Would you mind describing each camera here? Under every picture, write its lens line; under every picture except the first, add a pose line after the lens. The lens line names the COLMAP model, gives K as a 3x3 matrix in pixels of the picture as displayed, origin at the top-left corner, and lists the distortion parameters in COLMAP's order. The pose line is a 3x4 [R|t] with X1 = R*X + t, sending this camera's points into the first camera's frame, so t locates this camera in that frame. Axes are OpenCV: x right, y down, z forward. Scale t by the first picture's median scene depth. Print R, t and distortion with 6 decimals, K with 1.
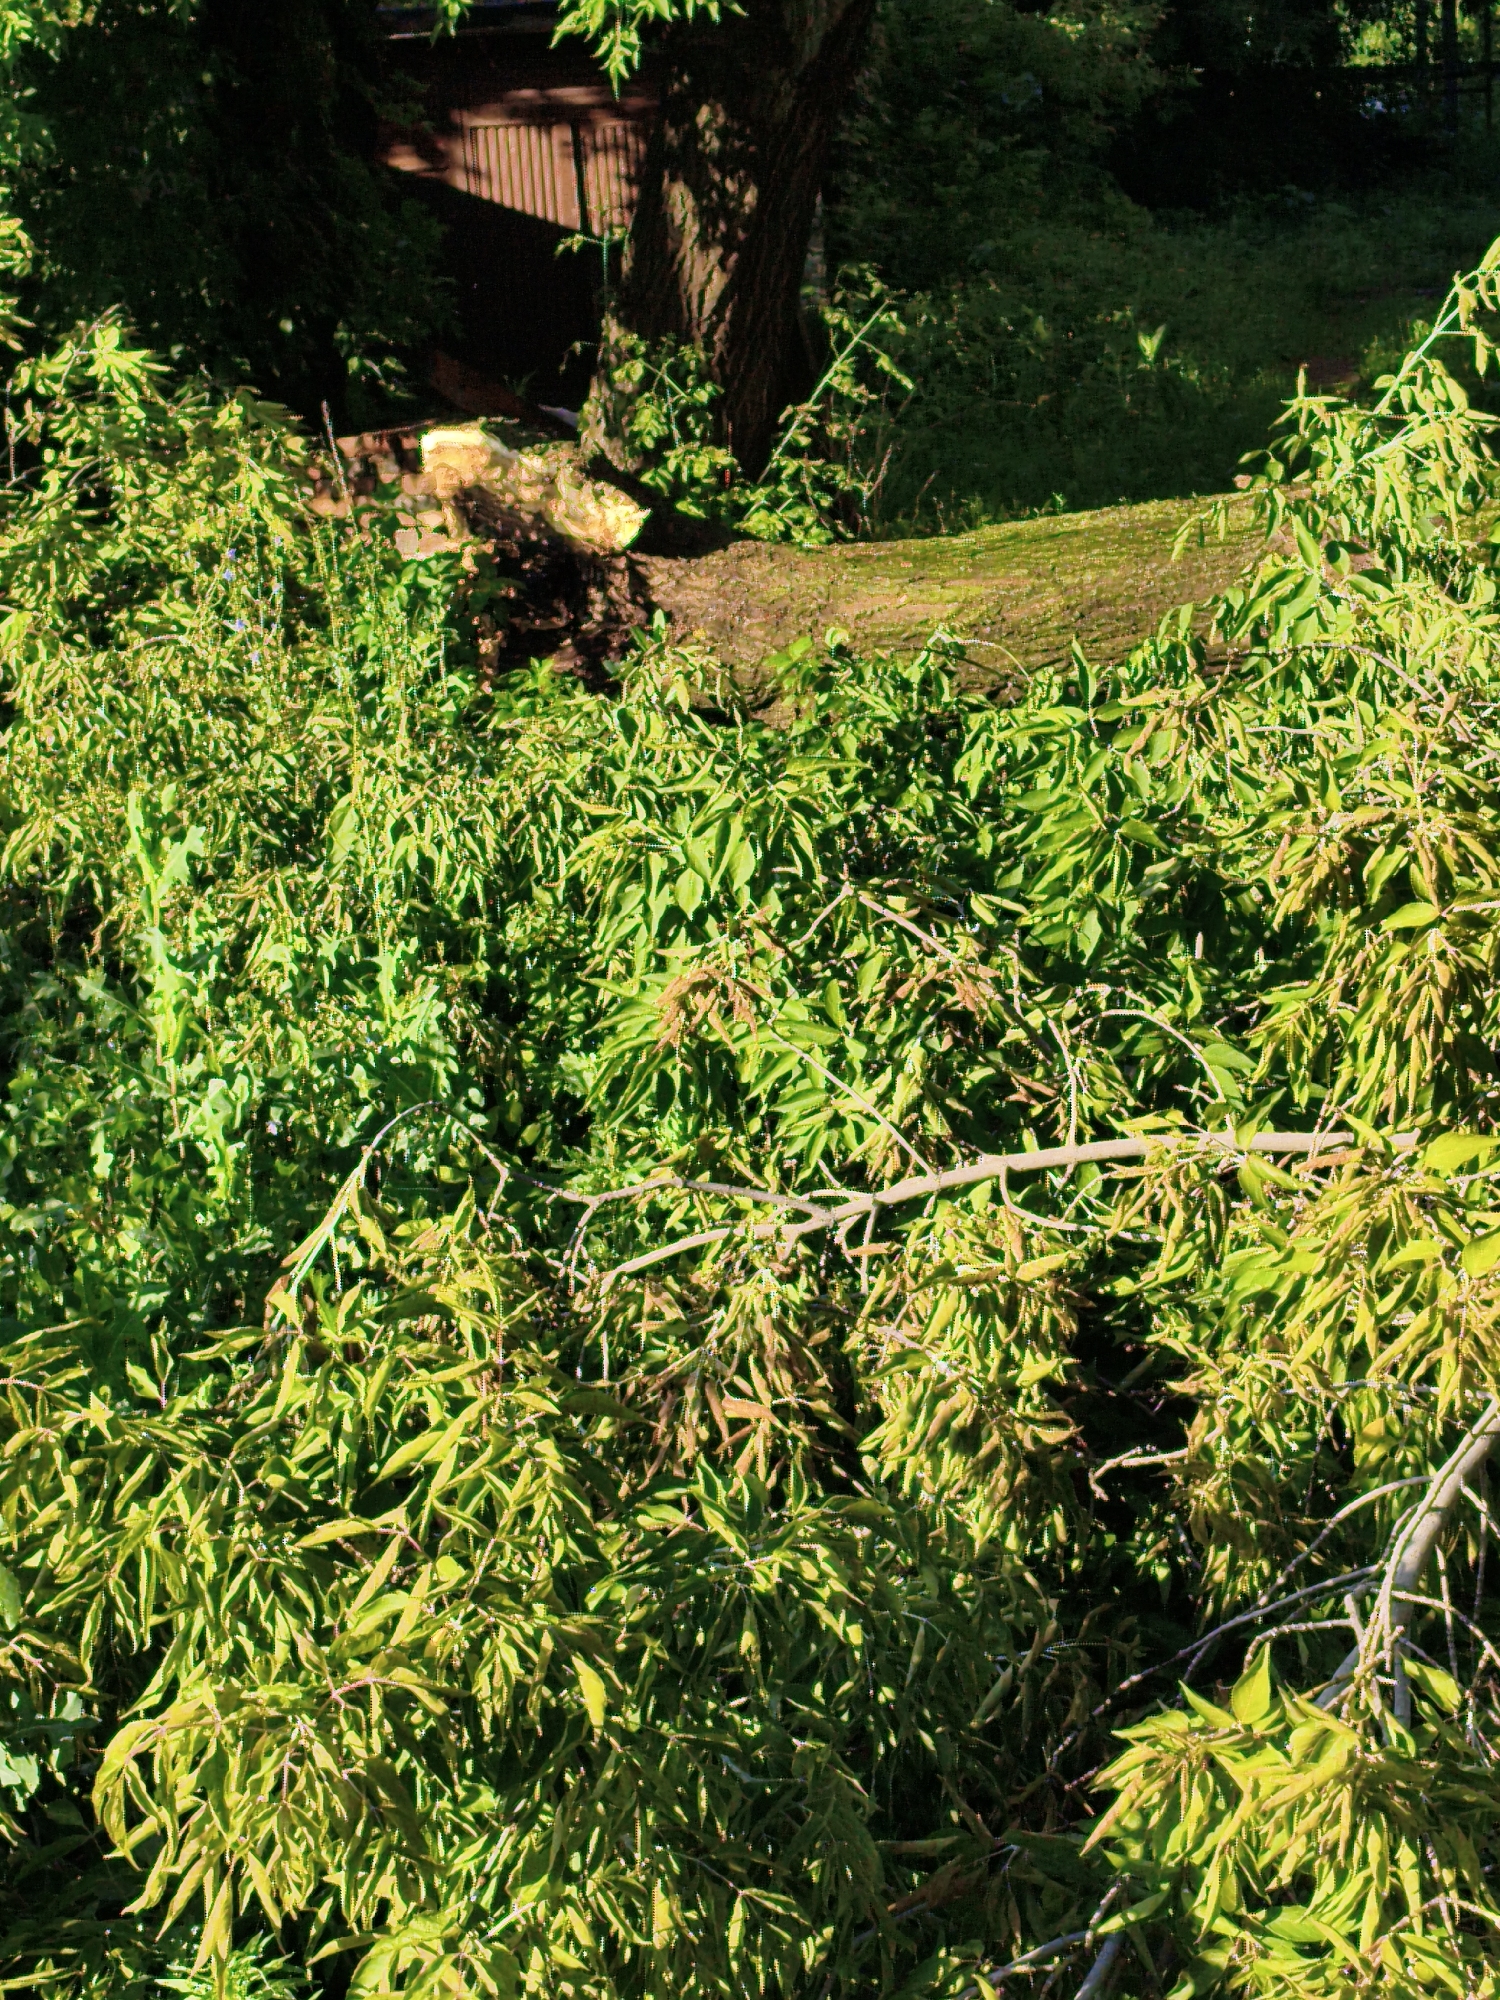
lens RADIAL K [[3814.4, 0, 750.0], [0, 3814.4, 1000.0], [0, 0, 1]] dist [0.024847, -0.133913]
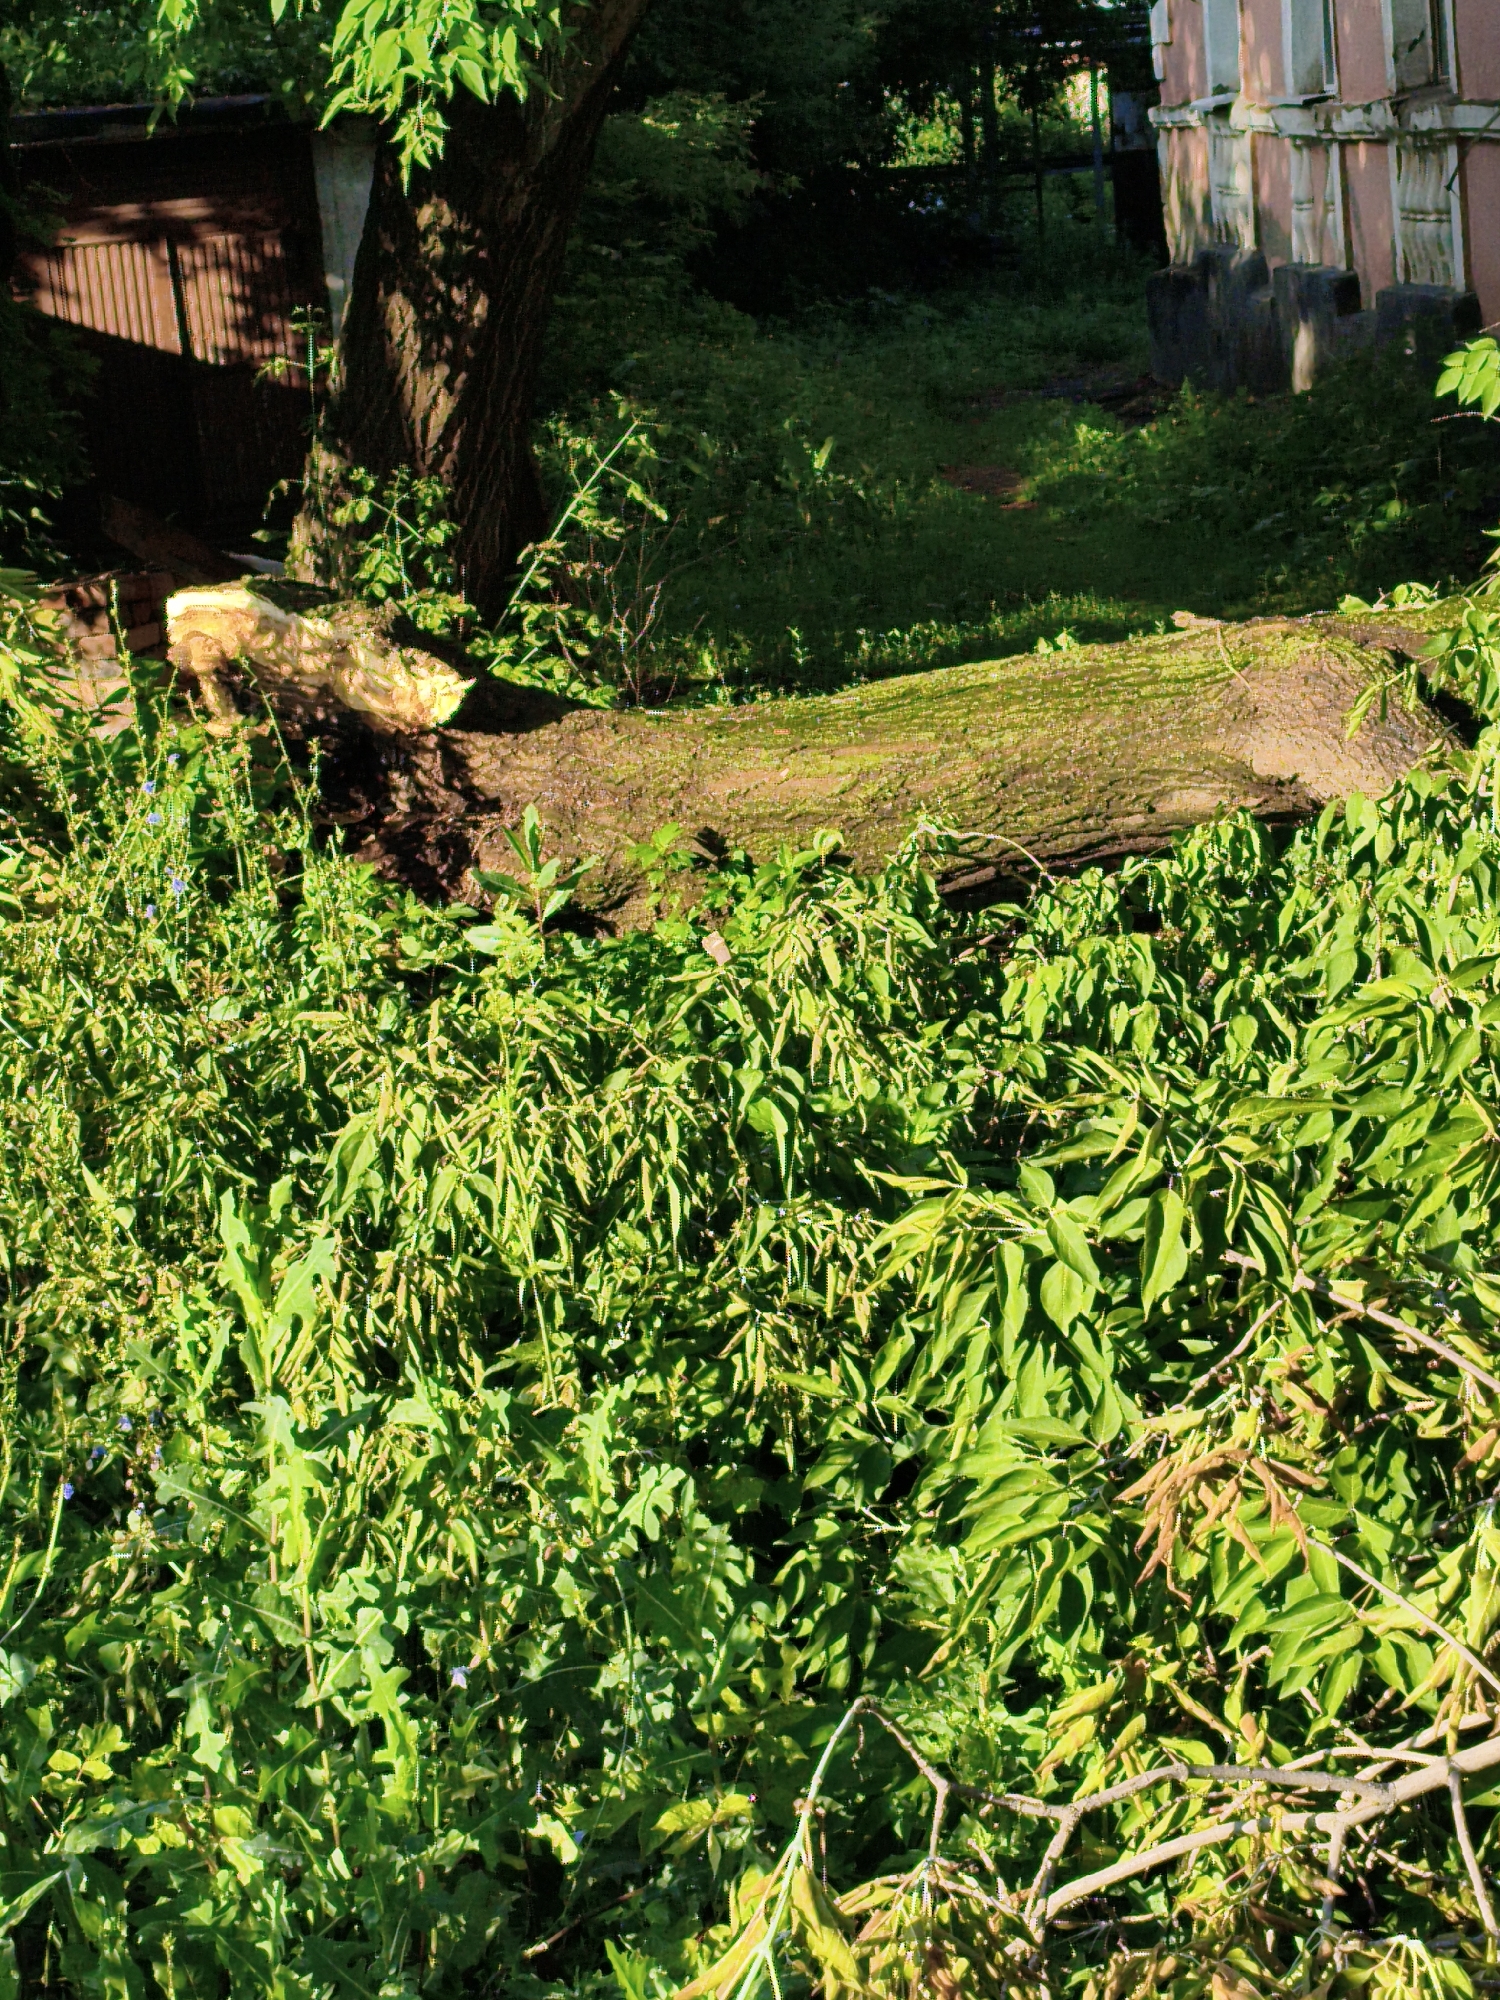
lens RADIAL K [[3762.9, 0, 750.0], [0, 3762.9, 1000.0], [0, 0, 1]] dist [0.235349, -2.151055]
pose [[0.989487, -0.052451, 0.134773, -0.064918], [0.056145, 0.998140, -0.023752, -0.027529], [-0.133277, 0.031069, 0.990592, 0.134759]]
